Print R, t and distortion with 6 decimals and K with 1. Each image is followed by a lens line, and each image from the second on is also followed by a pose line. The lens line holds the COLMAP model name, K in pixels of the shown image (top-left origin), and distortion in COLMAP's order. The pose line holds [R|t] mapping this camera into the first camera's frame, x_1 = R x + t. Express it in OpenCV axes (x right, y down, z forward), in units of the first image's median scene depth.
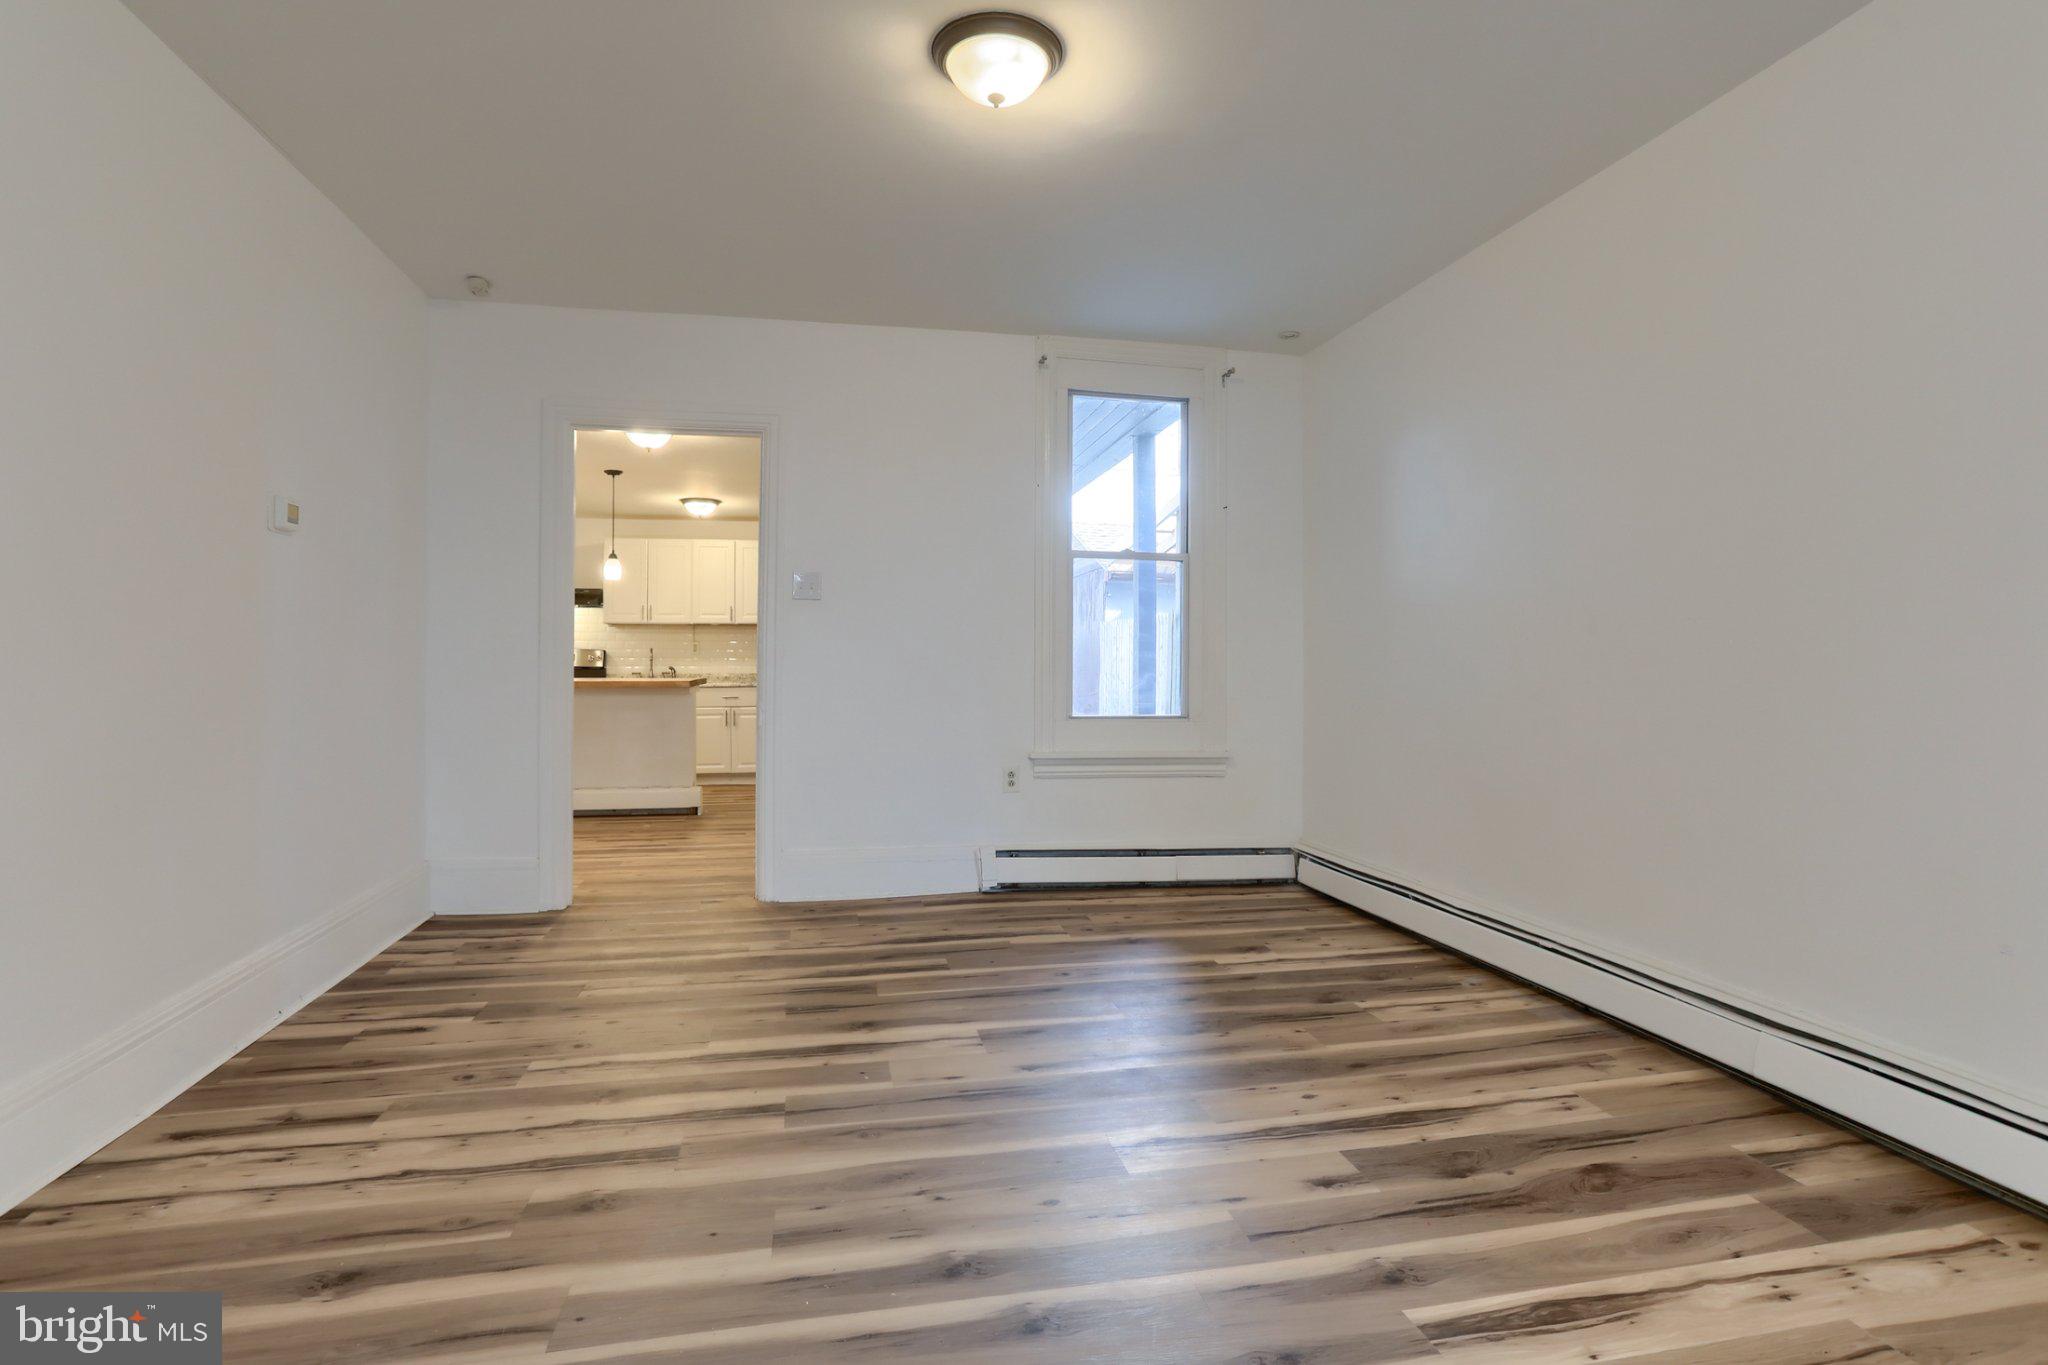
lens RADIAL K [[1035.9, 0, 1028.0], [0, 1035.9, 663.7], [0, 0, 1]] dist [-0.050466, 0.033113]
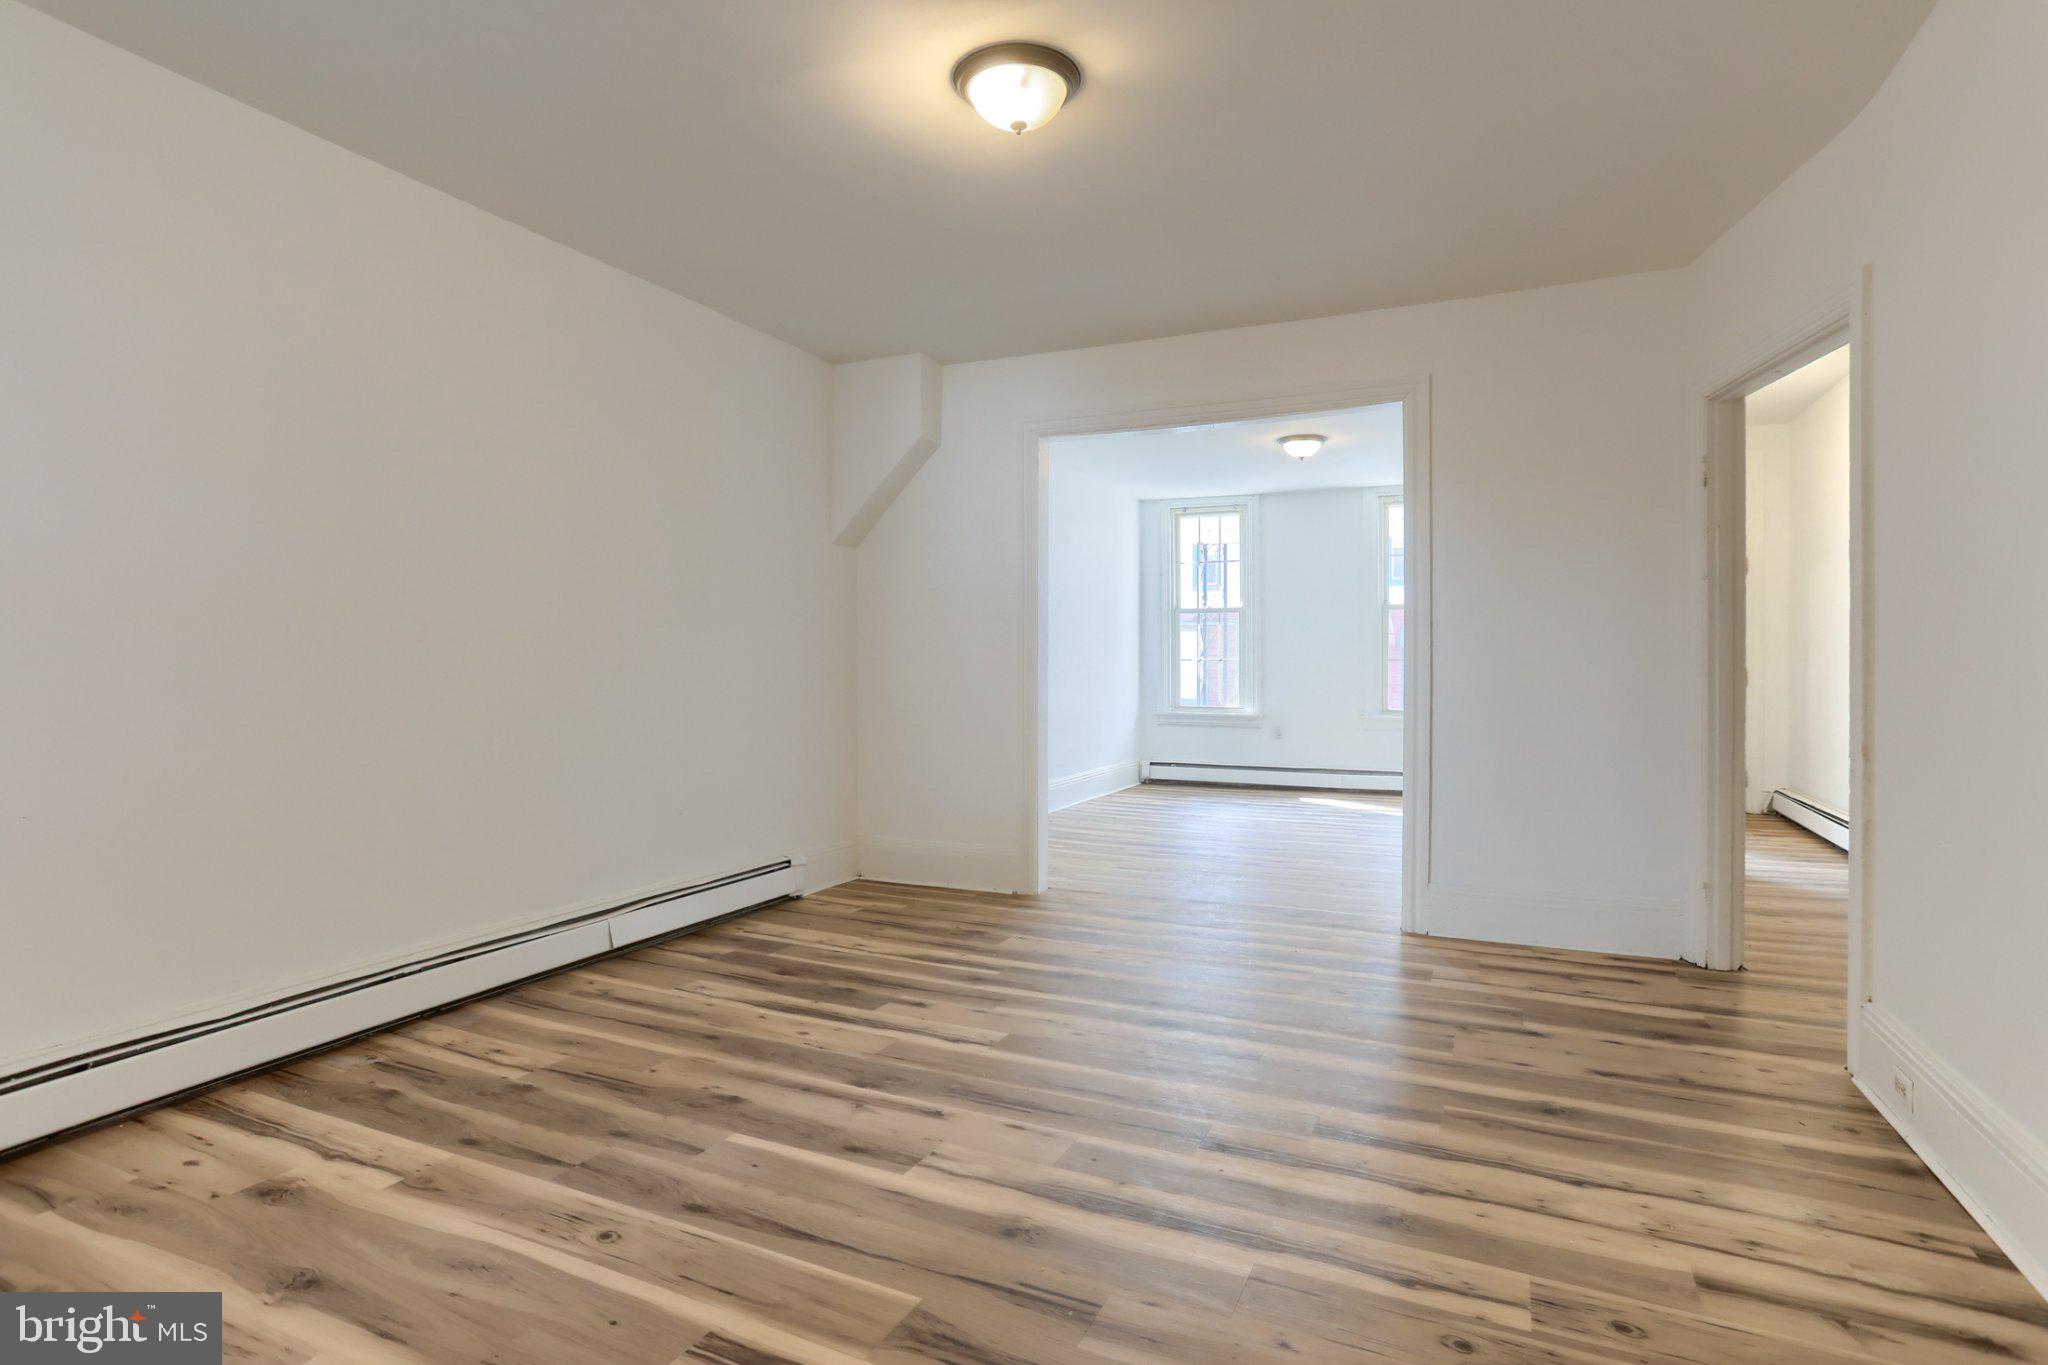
lens RADIAL K [[1035.9, 0, 1028.0], [0, 1035.9, 663.7], [0, 0, 1]] dist [-0.050466, 0.033113]
pose [[-0.801381, 0.001017, 0.598153, -0.607787], [-0.000487, 0.999997, -0.002353, -0.008519], [-0.598154, -0.002177, -0.801379, 1.666851]]
